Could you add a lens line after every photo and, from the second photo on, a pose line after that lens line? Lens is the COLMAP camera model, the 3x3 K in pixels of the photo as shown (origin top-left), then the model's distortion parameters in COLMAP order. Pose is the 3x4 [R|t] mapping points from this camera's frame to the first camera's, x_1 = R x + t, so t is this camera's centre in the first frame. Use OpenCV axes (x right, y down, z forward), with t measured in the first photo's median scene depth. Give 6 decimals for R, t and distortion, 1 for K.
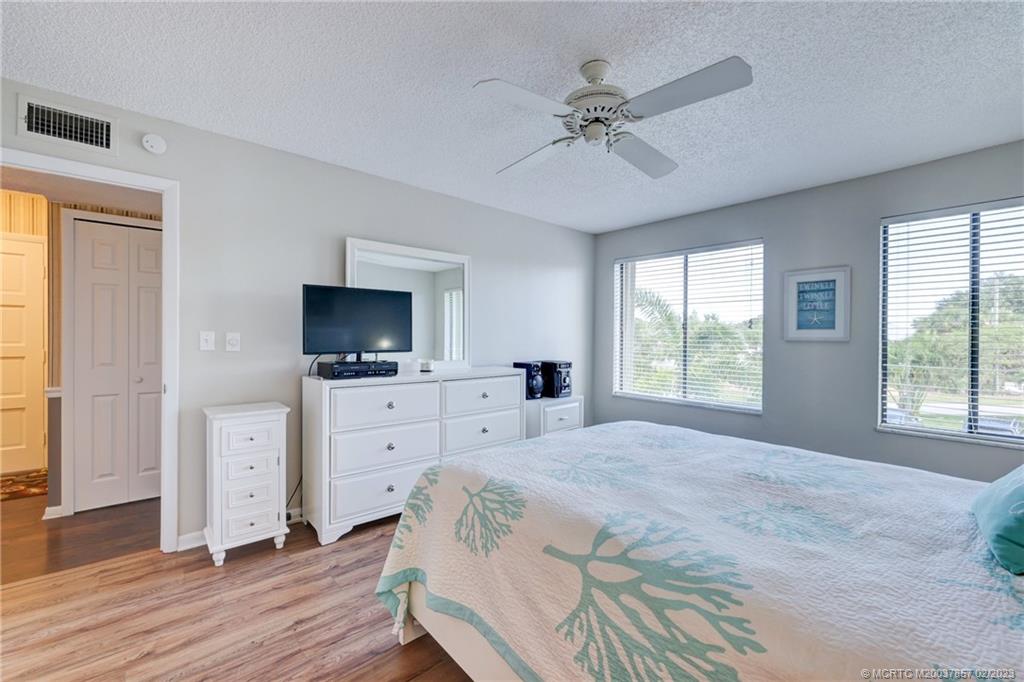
lens RADIAL K [[424.0, 0, 507.4], [0, 424.0, 335.5], [0, 0, 1]] dist [0.001333, 0.000146]
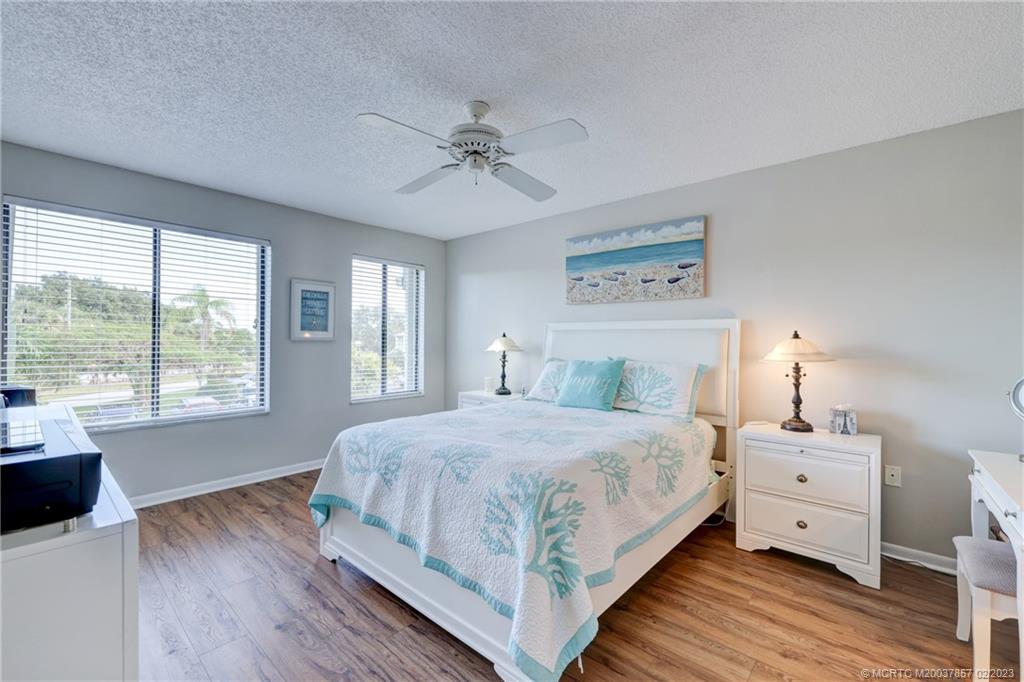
lens RADIAL K [[424.0, 0, 507.3], [0, 424.0, 344.6], [0, 0, 1]] dist [0.001333, 0.000146]
pose [[-0.135702, -0.016974, 0.990604, -0.553974], [-0.010022, 0.999826, 0.015760, -0.000668], [-0.990699, -0.007789, -0.135848, 0.633837]]
